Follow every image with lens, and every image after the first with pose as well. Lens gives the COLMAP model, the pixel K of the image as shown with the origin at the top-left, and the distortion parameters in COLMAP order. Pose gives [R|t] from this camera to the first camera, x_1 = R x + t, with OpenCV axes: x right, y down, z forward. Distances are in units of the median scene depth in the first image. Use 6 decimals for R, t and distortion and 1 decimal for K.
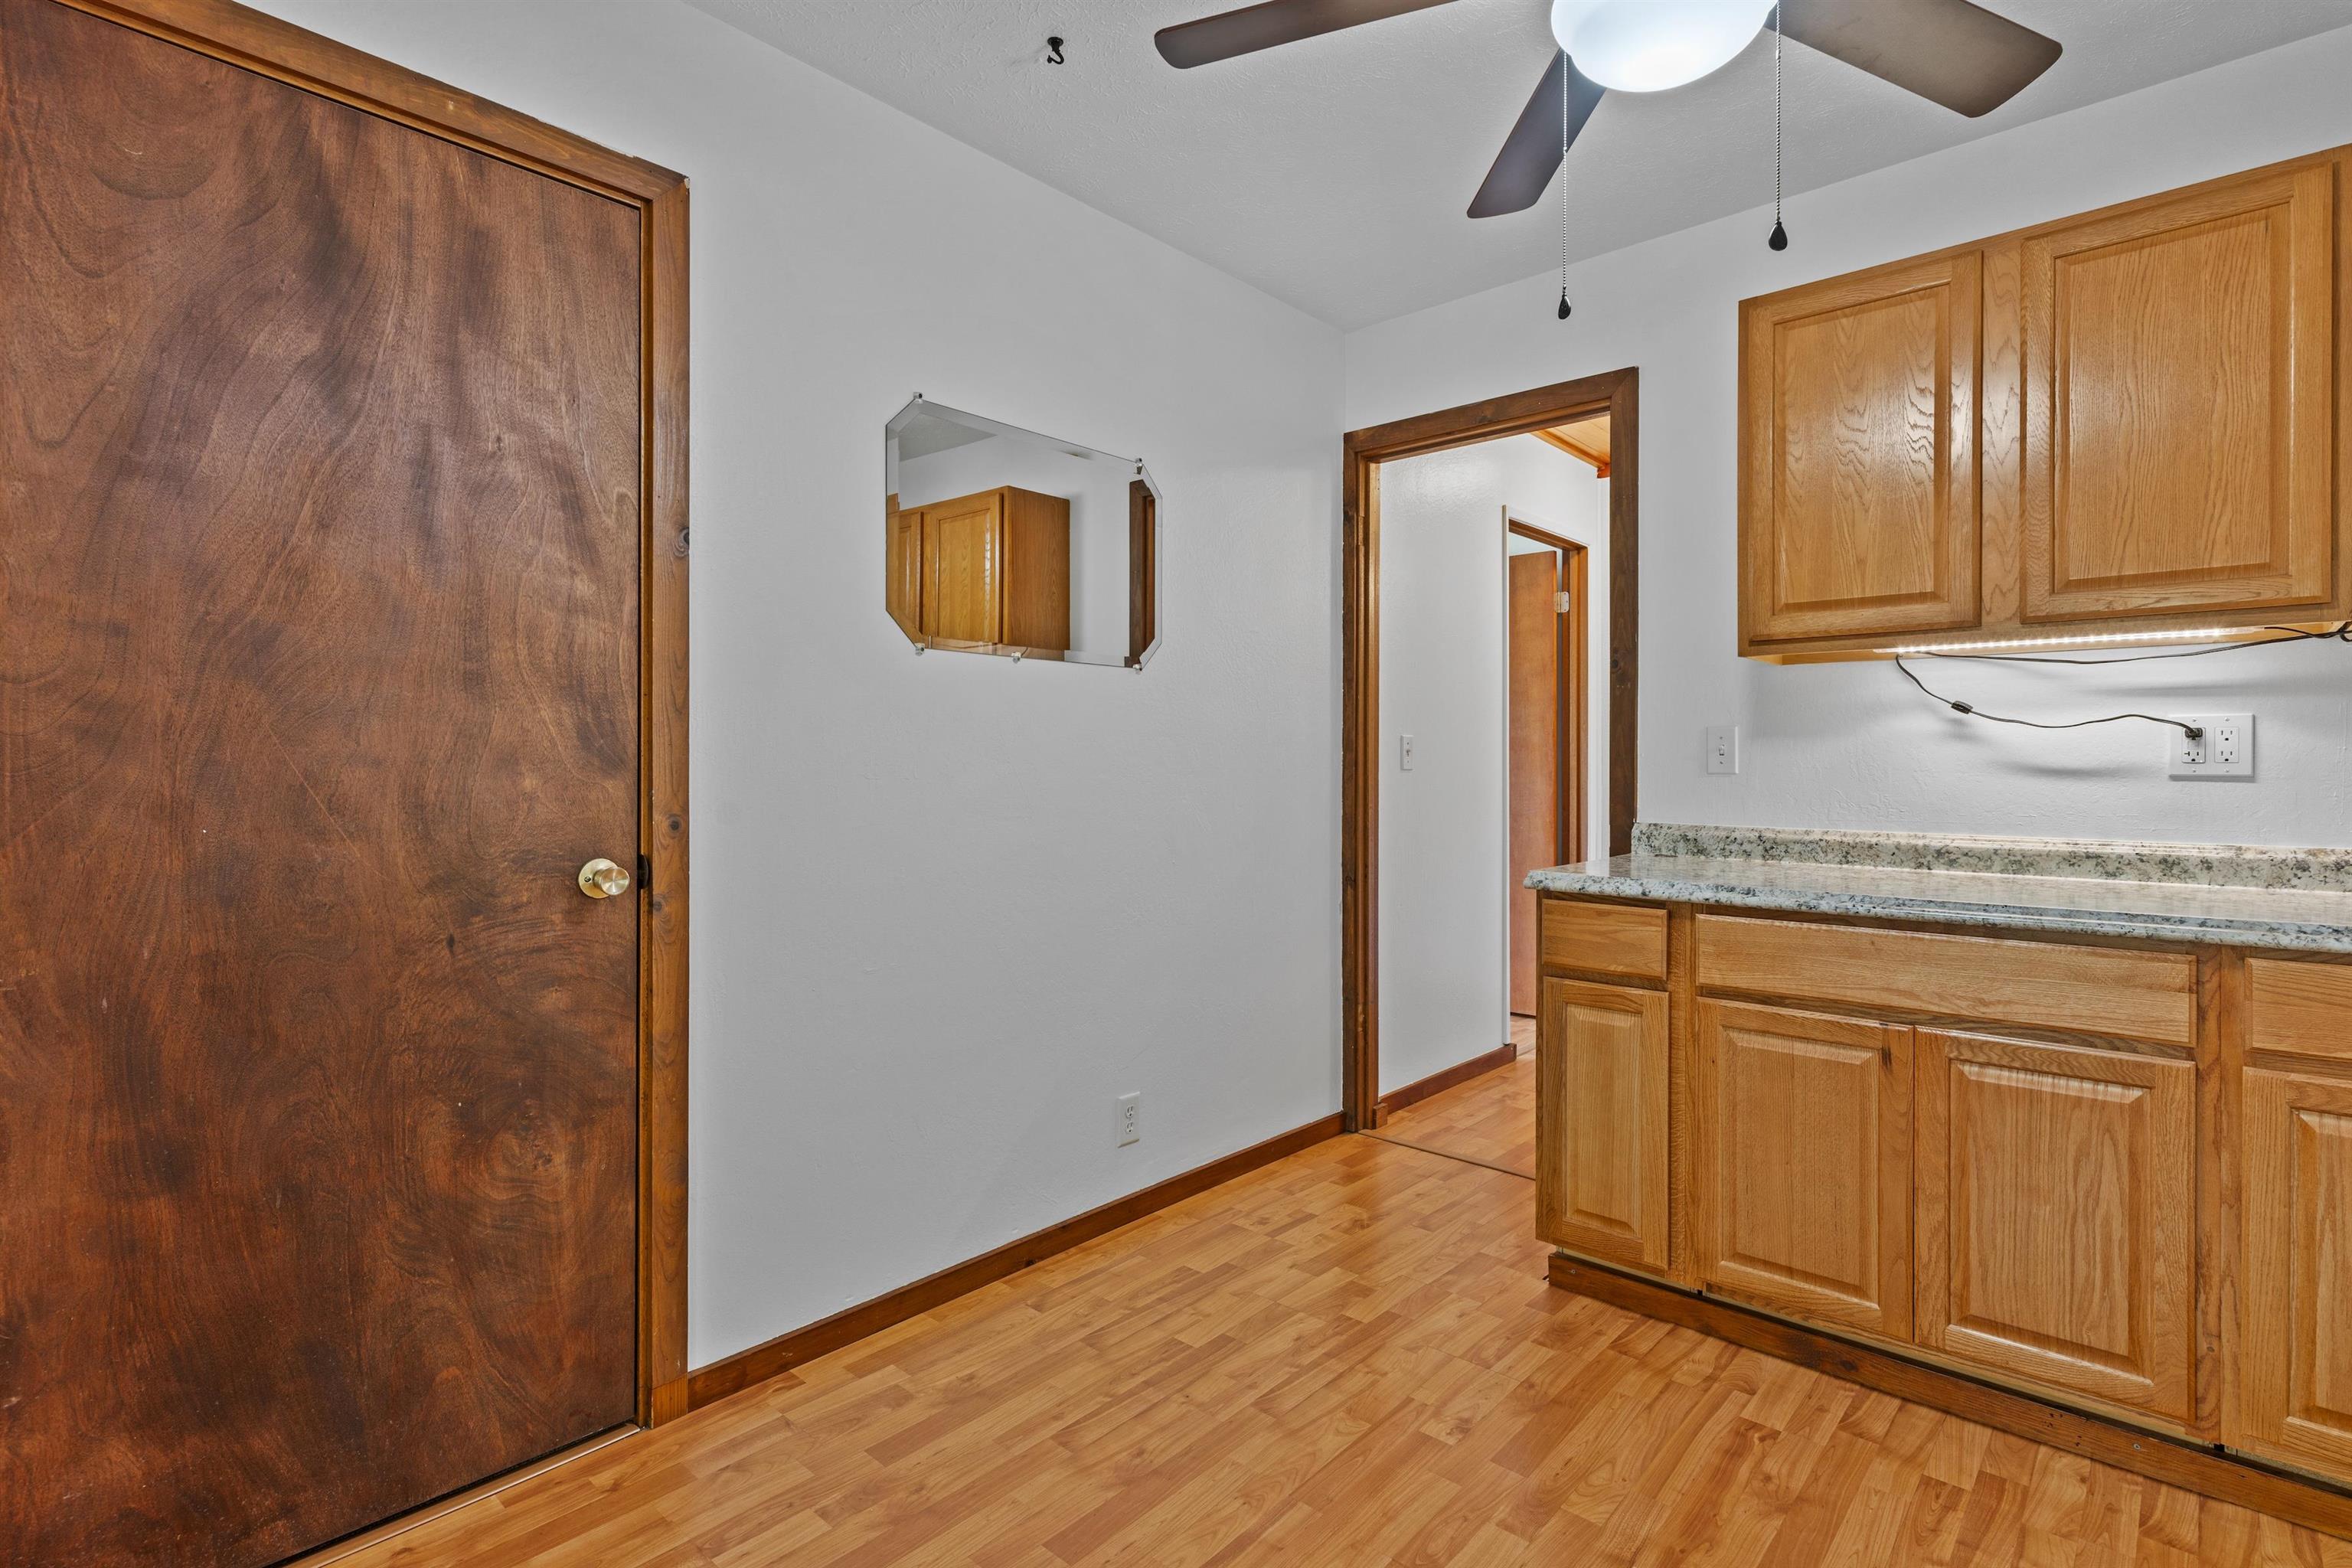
lens RADIAL K [[1113.5, 0, 1181.6], [0, 1113.5, 767.2], [0, 0, 1]] dist [0.002109, 0.000220]
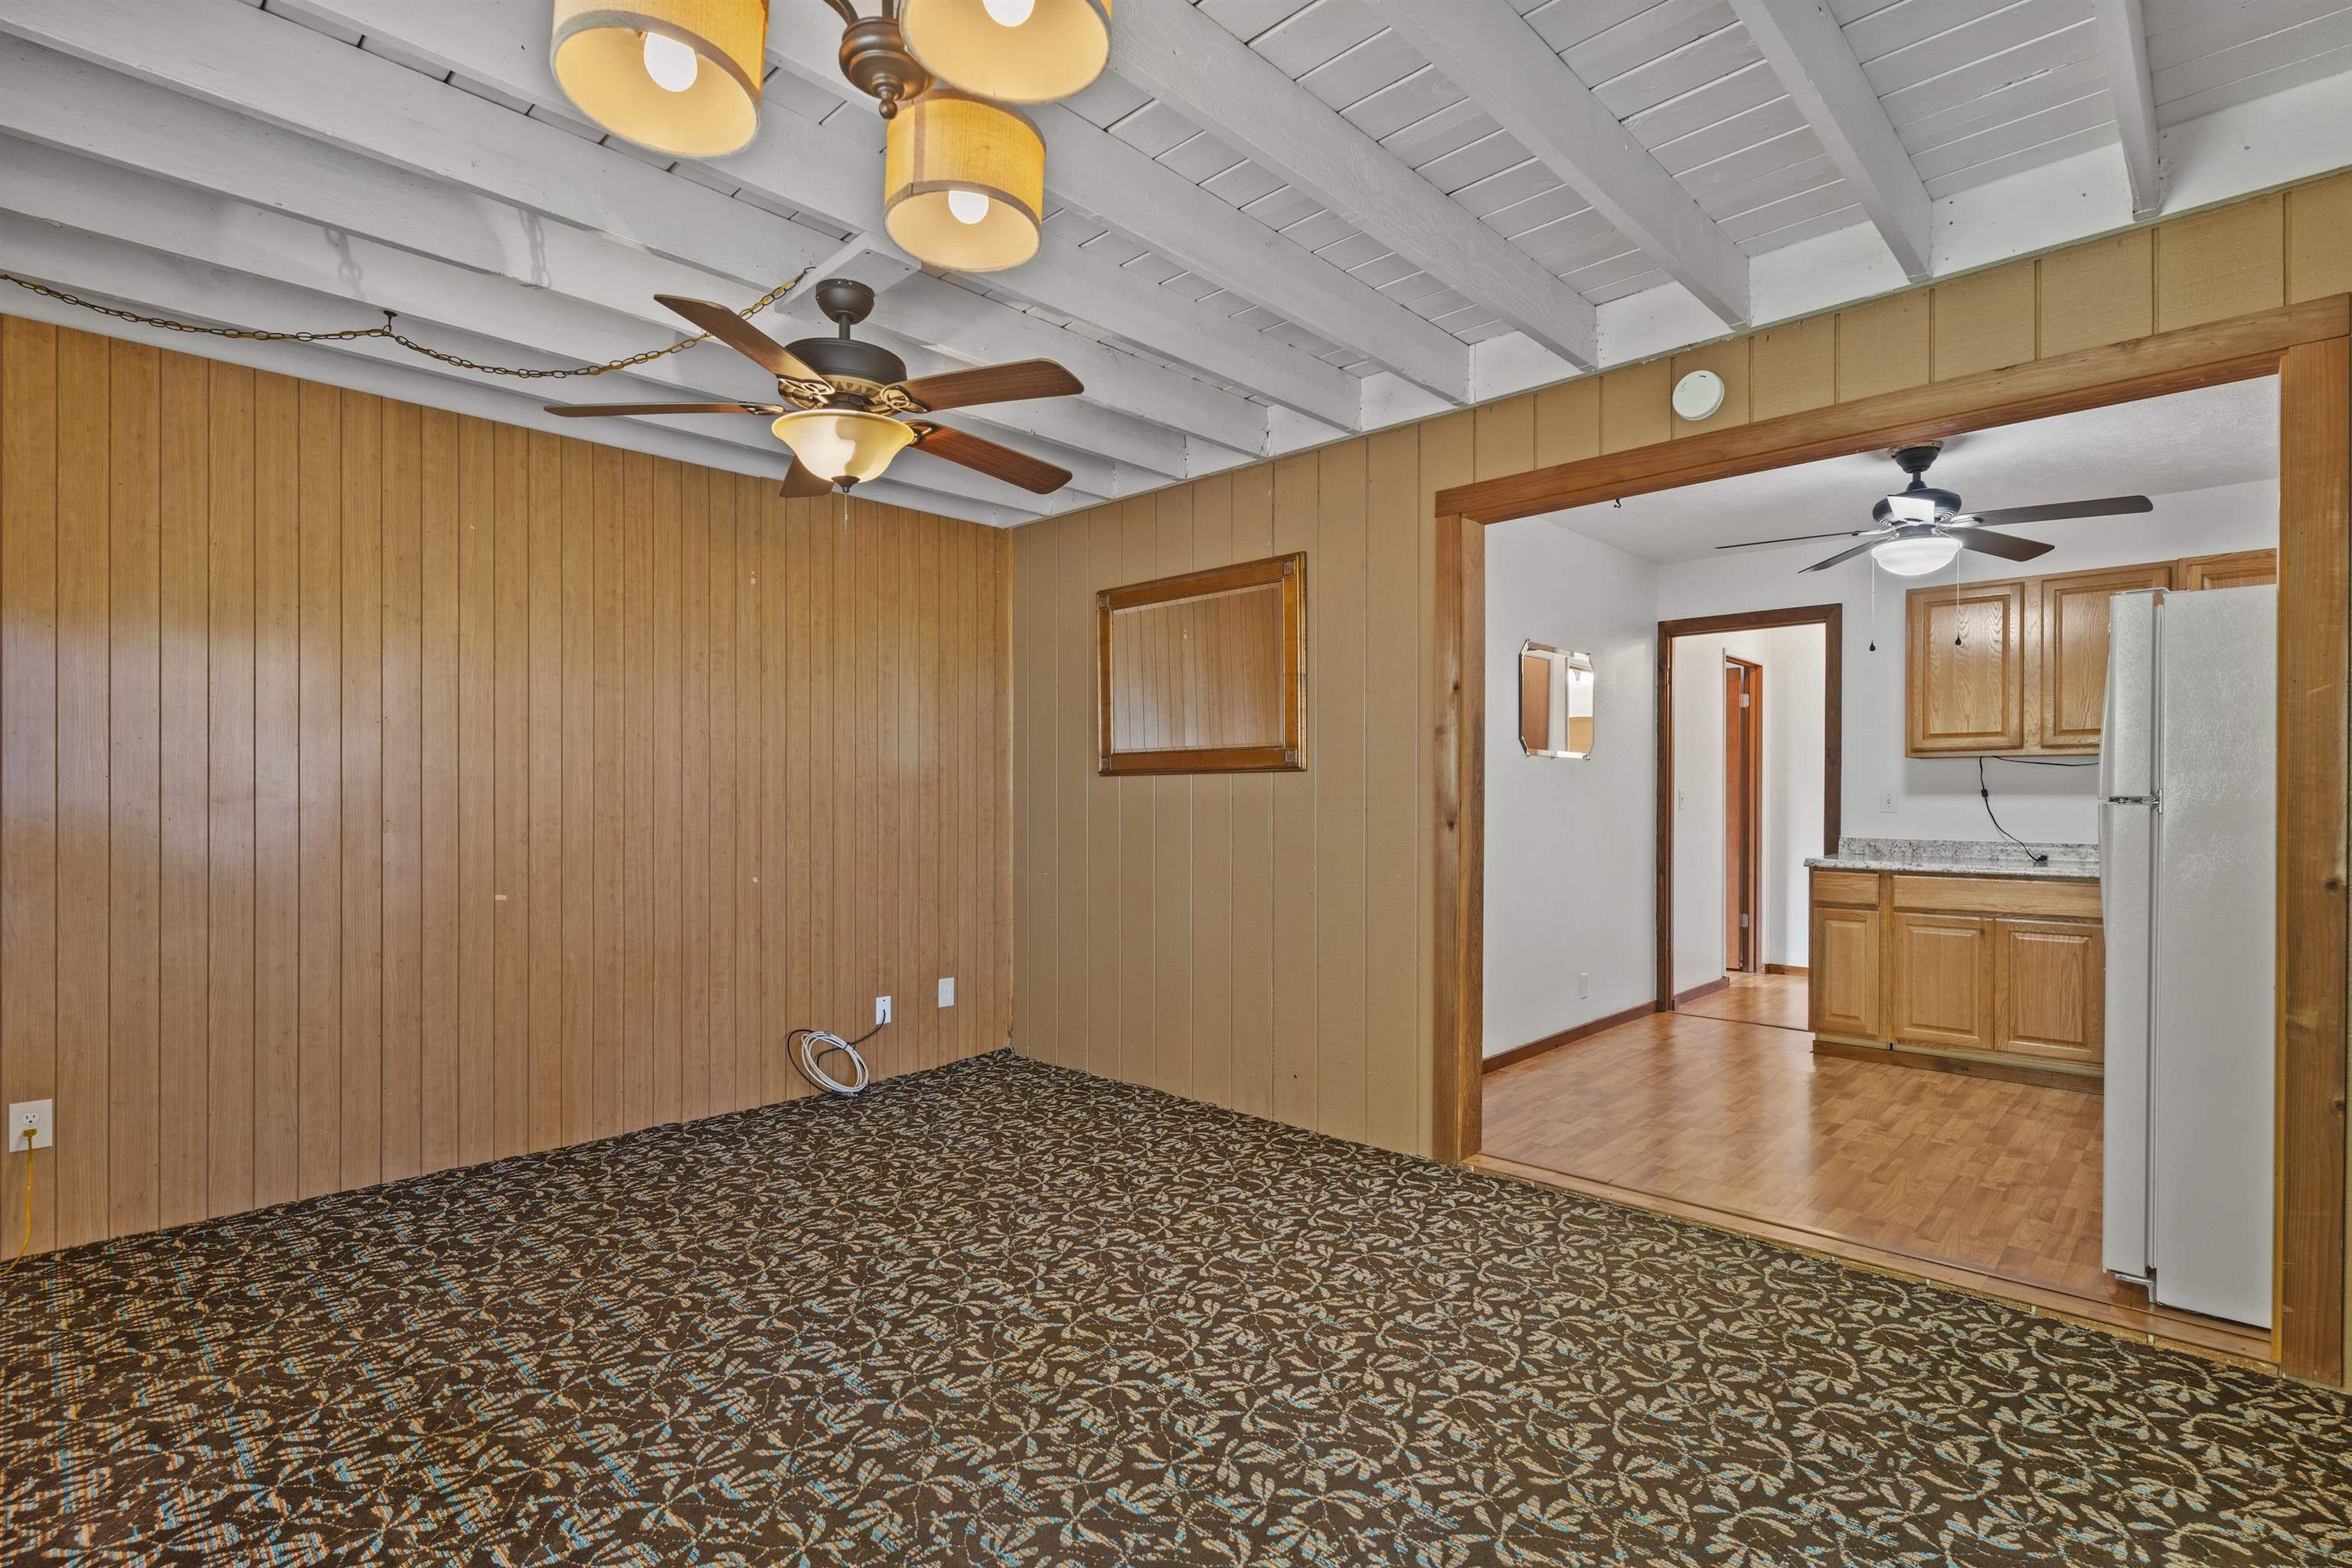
lens RADIAL K [[1113.5, 0, 1170.2], [0, 1113.5, 801.0], [0, 0, 1]] dist [0.002109, 0.000220]
pose [[0.999695, 0.000851, -0.024668, -0.948573], [-0.000845, 1.000000, 0.000264, -0.017927], [0.024668, -0.000243, 0.999696, -1.293672]]
